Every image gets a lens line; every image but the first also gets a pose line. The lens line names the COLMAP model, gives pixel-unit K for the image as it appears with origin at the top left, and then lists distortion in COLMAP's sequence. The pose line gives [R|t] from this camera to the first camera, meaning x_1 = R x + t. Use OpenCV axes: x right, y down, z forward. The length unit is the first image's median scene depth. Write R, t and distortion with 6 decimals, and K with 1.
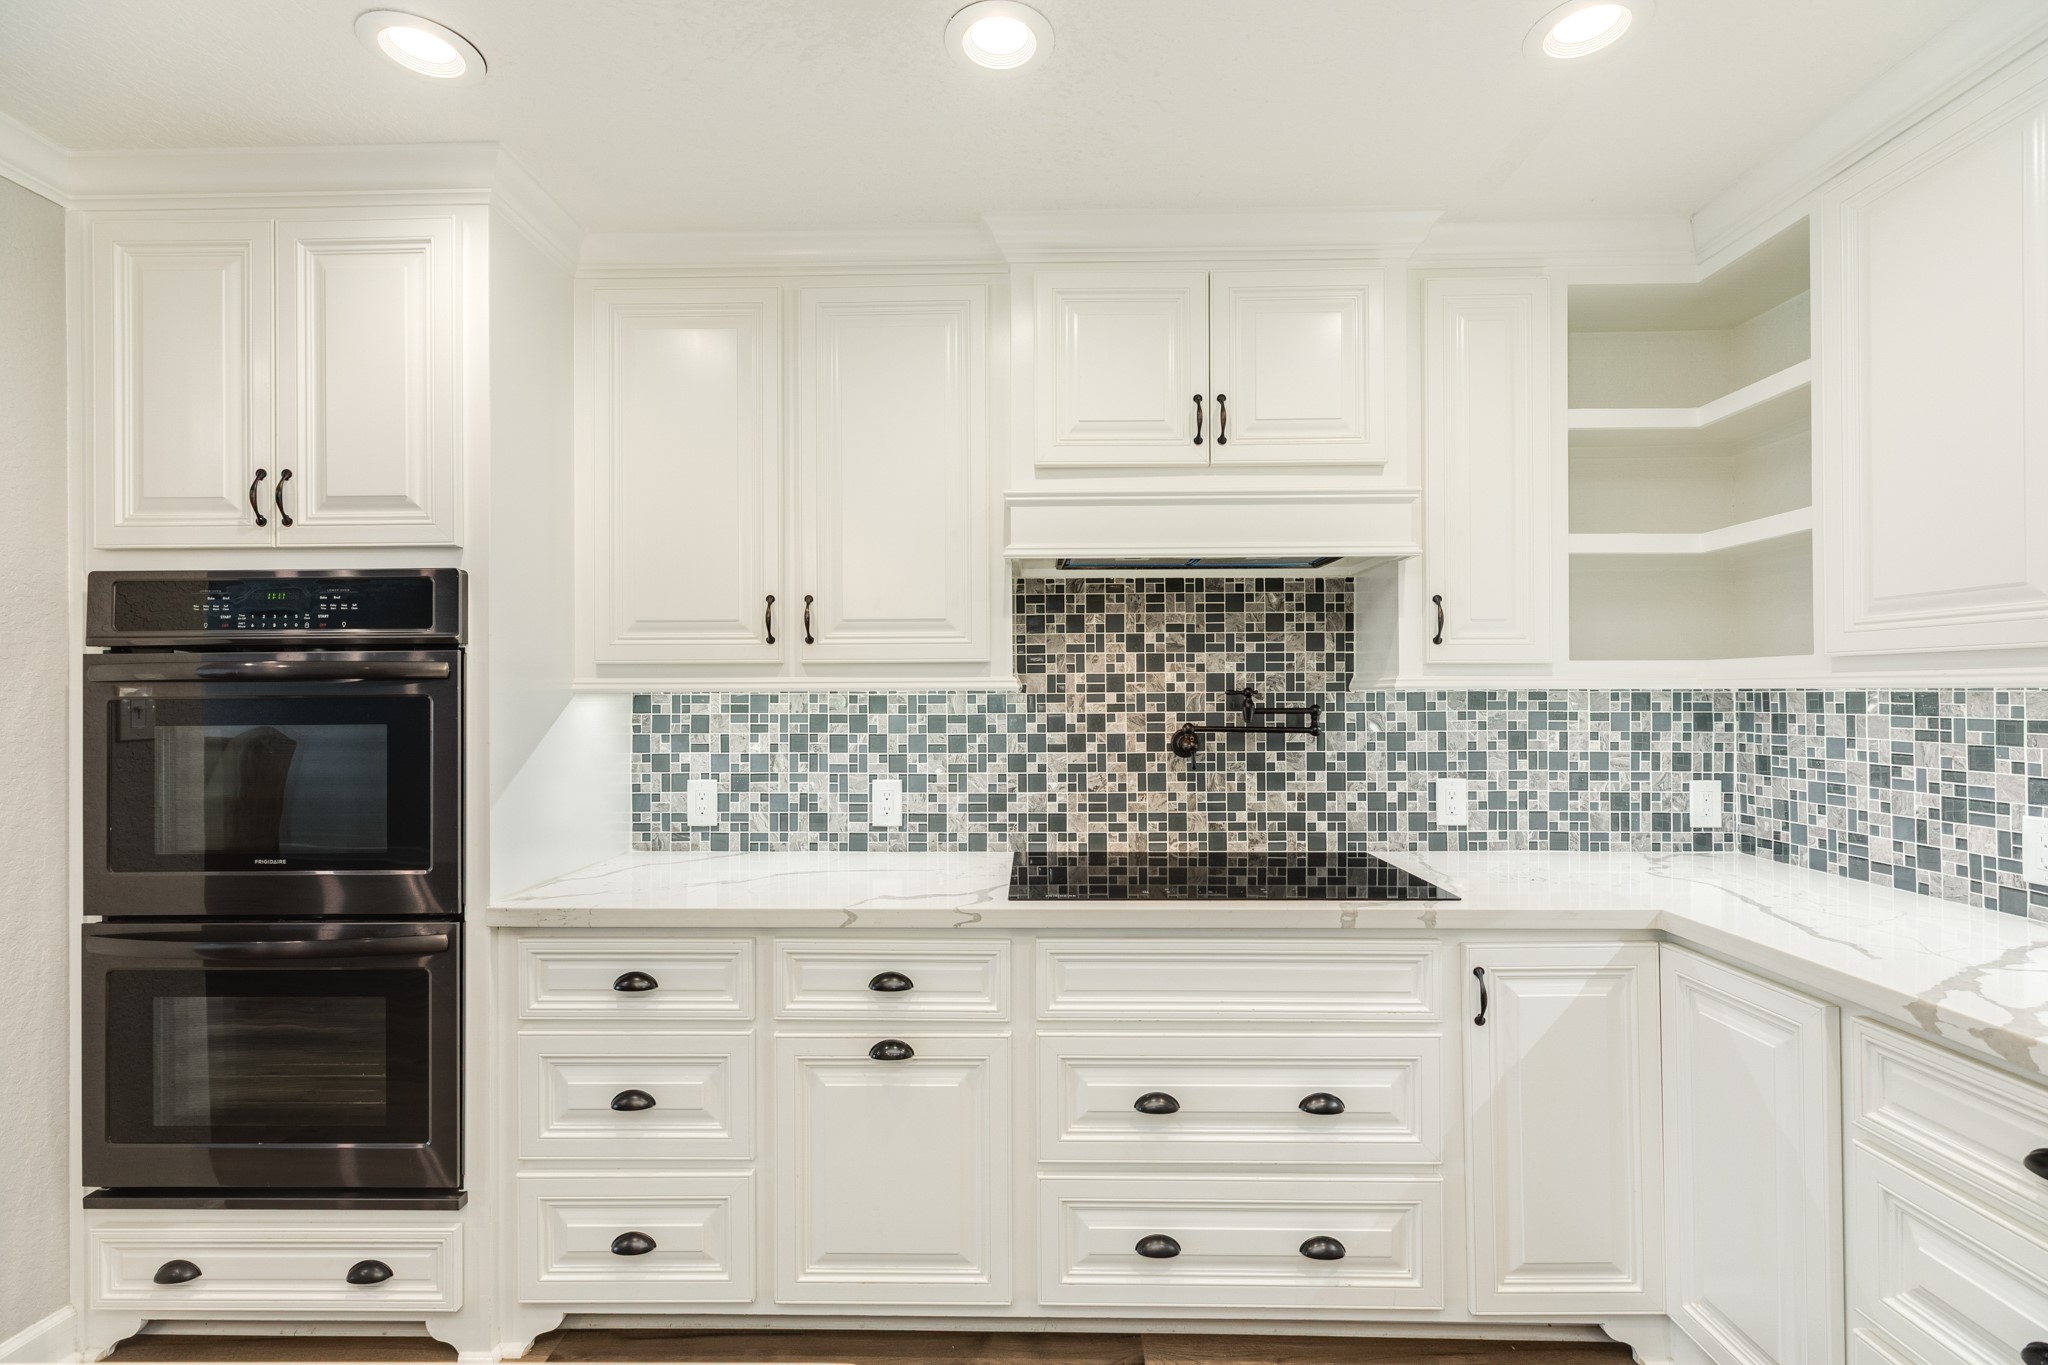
lens RADIAL K [[911.7, 0, 1021.5], [0, 911.7, 687.7], [0, 0, 1]] dist [0.002489, 0.000623]
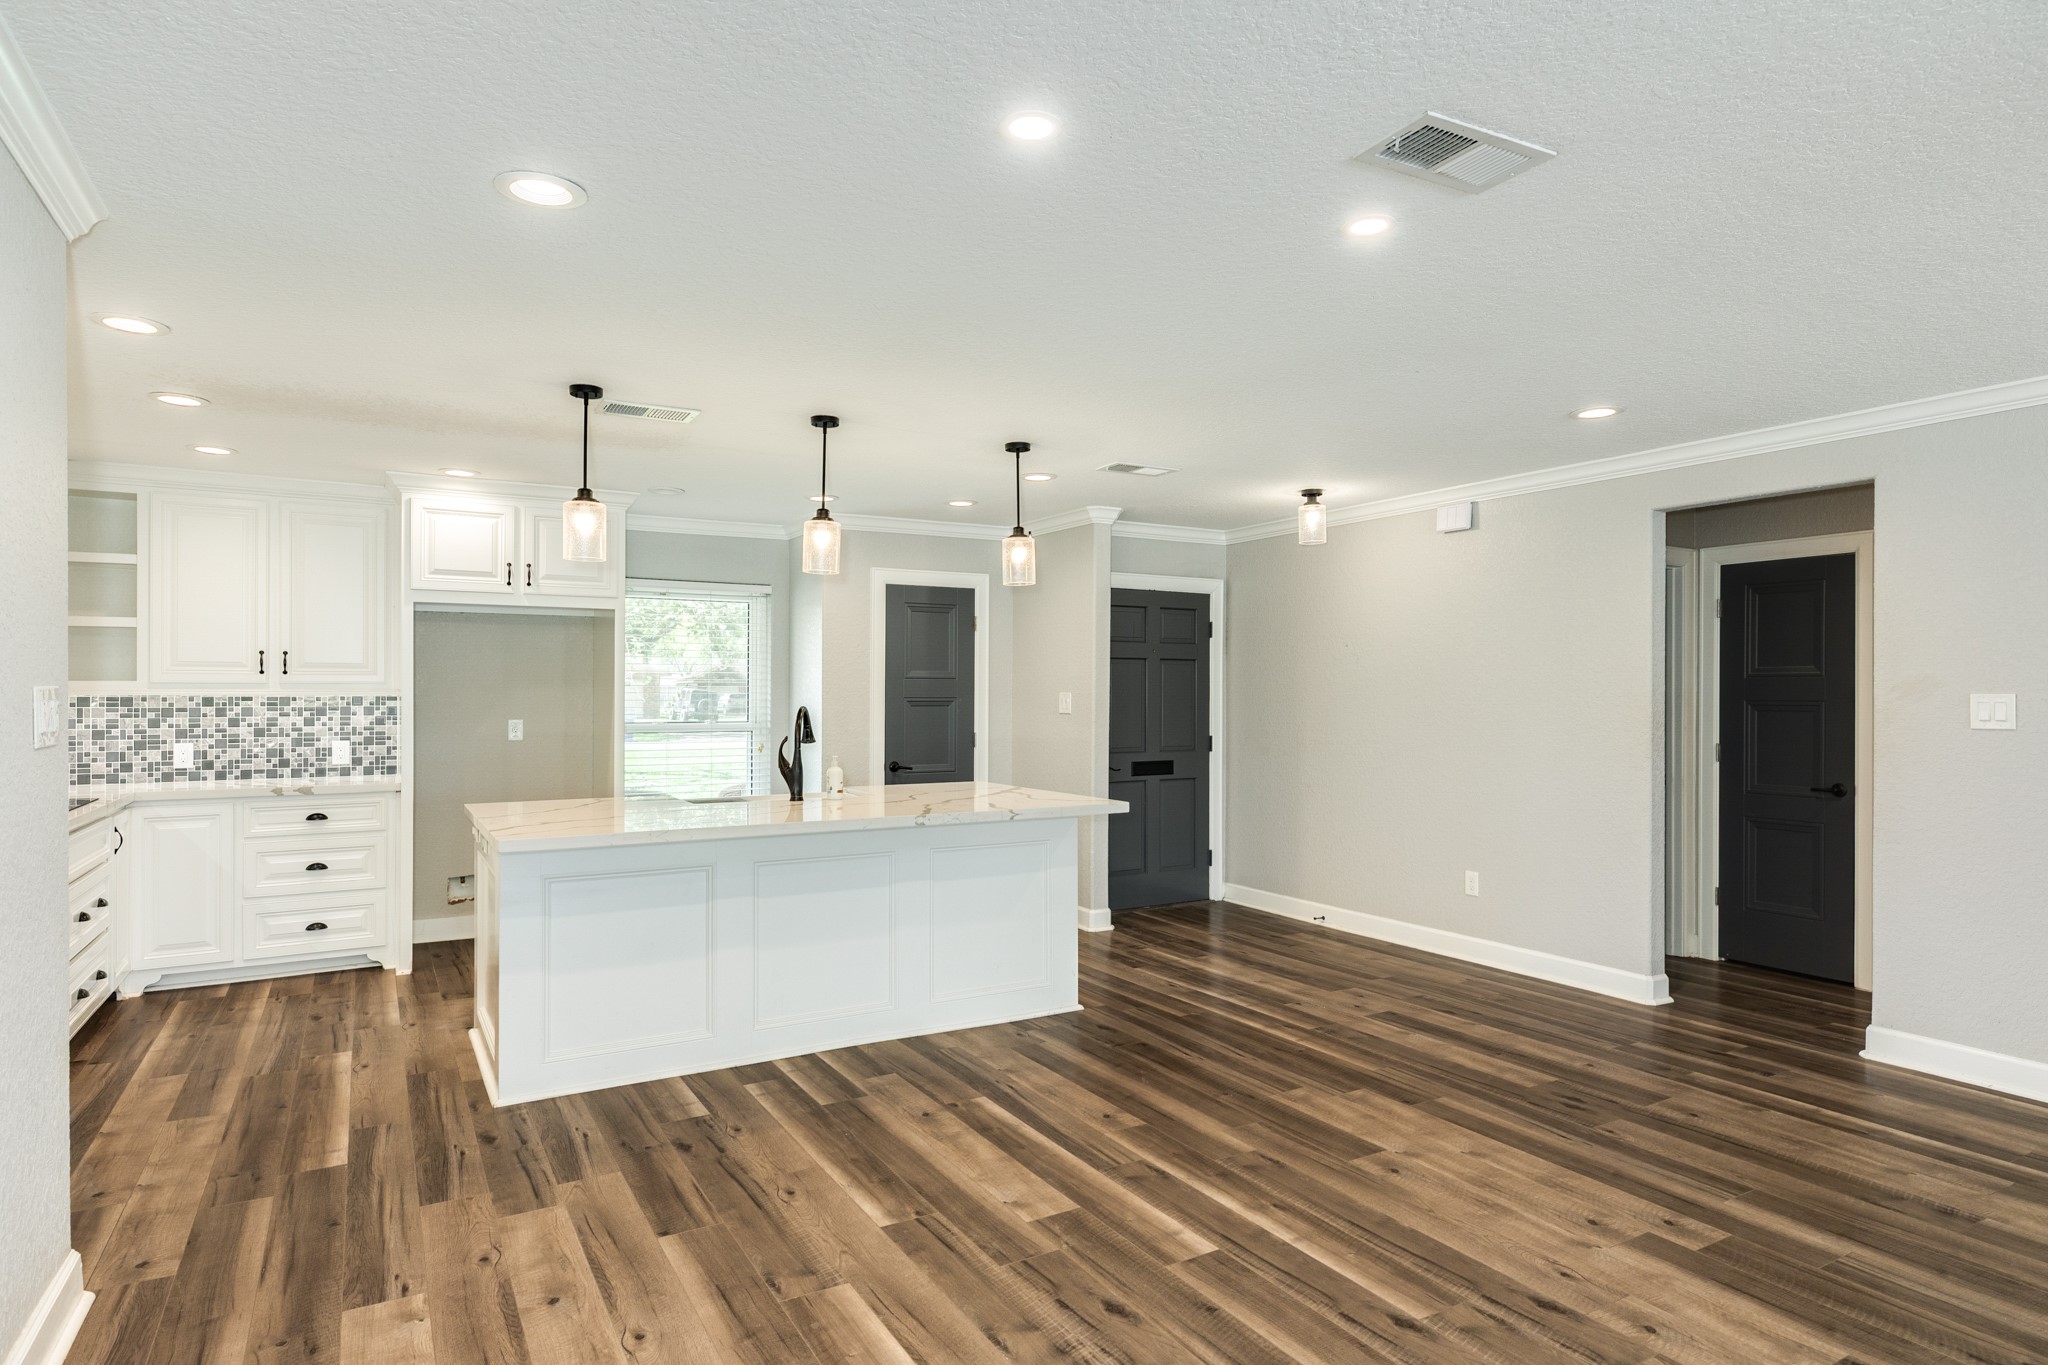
lens RADIAL K [[1120.9, 0, 1019.5], [0, 1120.9, 693.6], [0, 0, 1]] dist [0.002932, 0.001092]
pose [[-0.516621, 0.003995, 0.856205, -2.085560], [-0.003315, 0.999972, -0.006667, 0.005810], [-0.856208, -0.006282, -0.516593, 0.411327]]
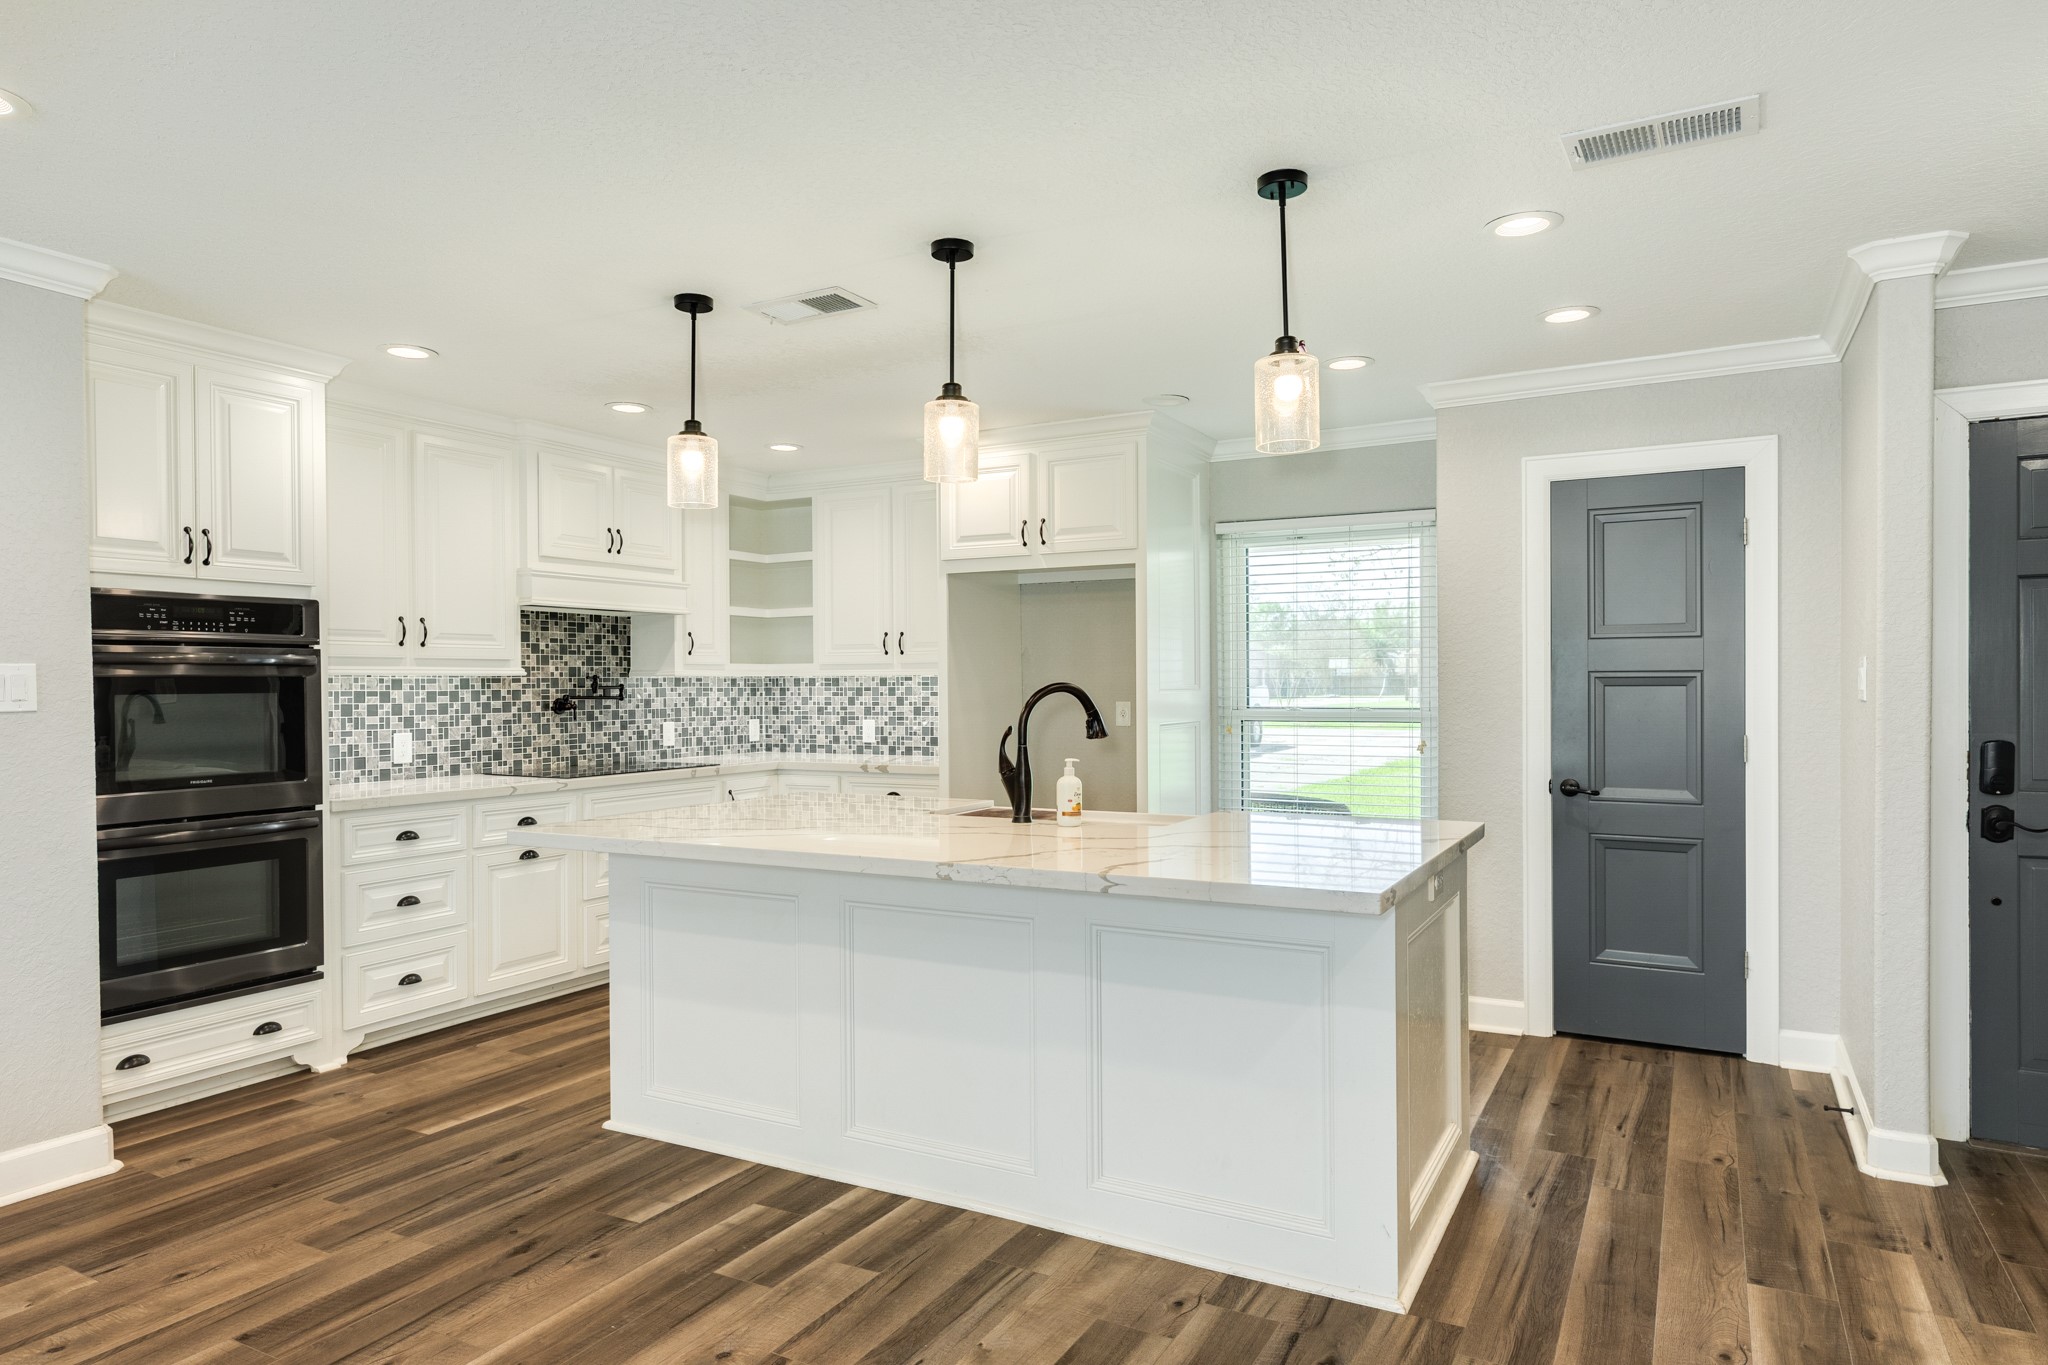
lens RADIAL K [[1229.9, 0, 1030.0], [0, 1229.9, 689.0], [0, 0, 1]] dist [0.006550, 0.001755]
pose [[0.458415, -0.003830, 0.888730, -1.517371], [0.000014, 0.999991, 0.004302, 0.017502], [-0.888738, -0.001960, 0.458411, -0.899160]]
